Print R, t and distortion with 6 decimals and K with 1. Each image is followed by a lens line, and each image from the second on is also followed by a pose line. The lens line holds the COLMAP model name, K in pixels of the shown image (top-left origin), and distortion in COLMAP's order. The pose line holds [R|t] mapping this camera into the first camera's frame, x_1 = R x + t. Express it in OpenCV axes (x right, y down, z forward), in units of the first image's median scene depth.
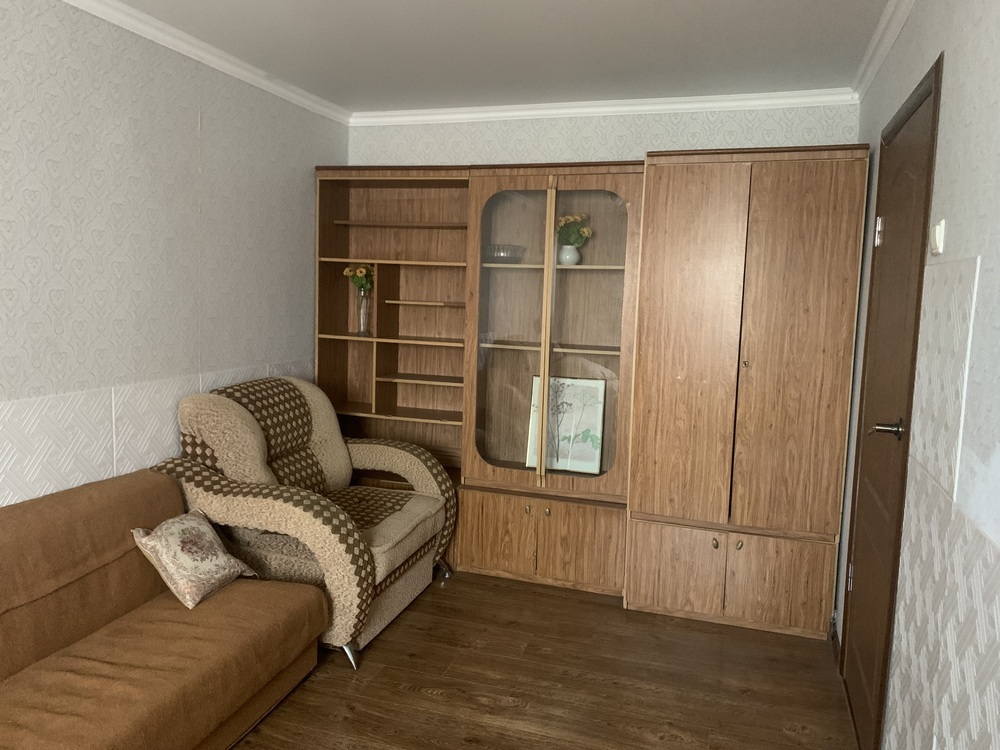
lens RADIAL K [[760.0, 0, 505.3], [0, 760.0, 374.6], [0, 0, 1]] dist [0.037598, -0.046018]
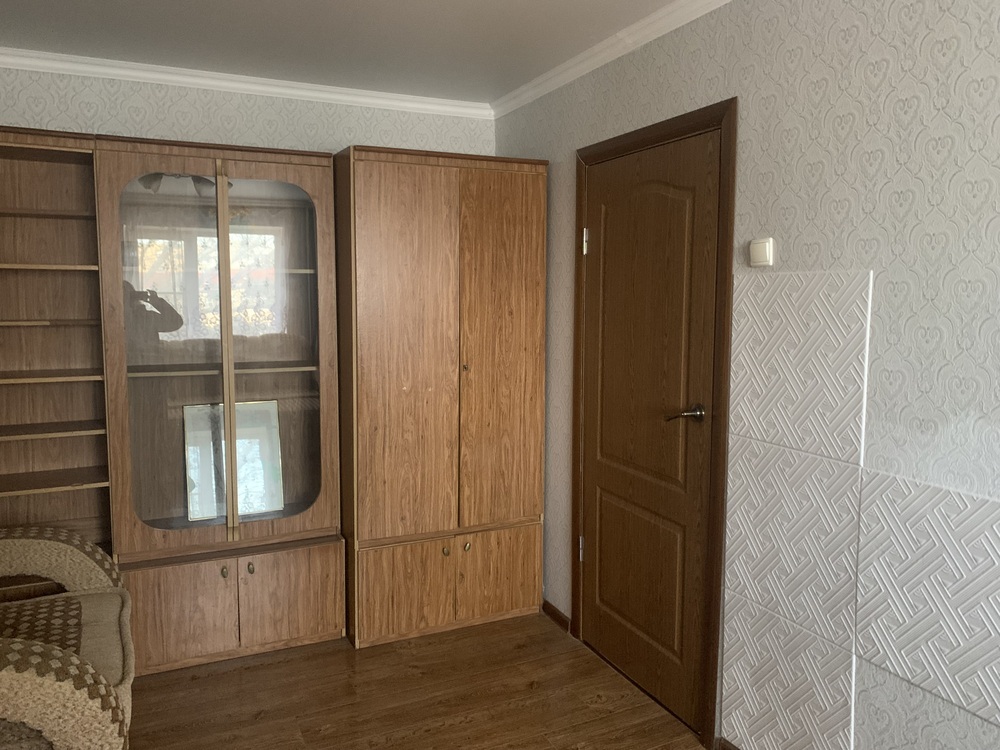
lens RADIAL K [[760.0, 0, 506.9], [0, 760.0, 366.8], [0, 0, 1]] dist [0.037598, -0.046018]
pose [[0.720818, -0.096941, 0.686312, -0.325959], [0.095274, 0.994630, 0.040427, -0.048775], [-0.686545, 0.036247, 0.726183, 0.223233]]
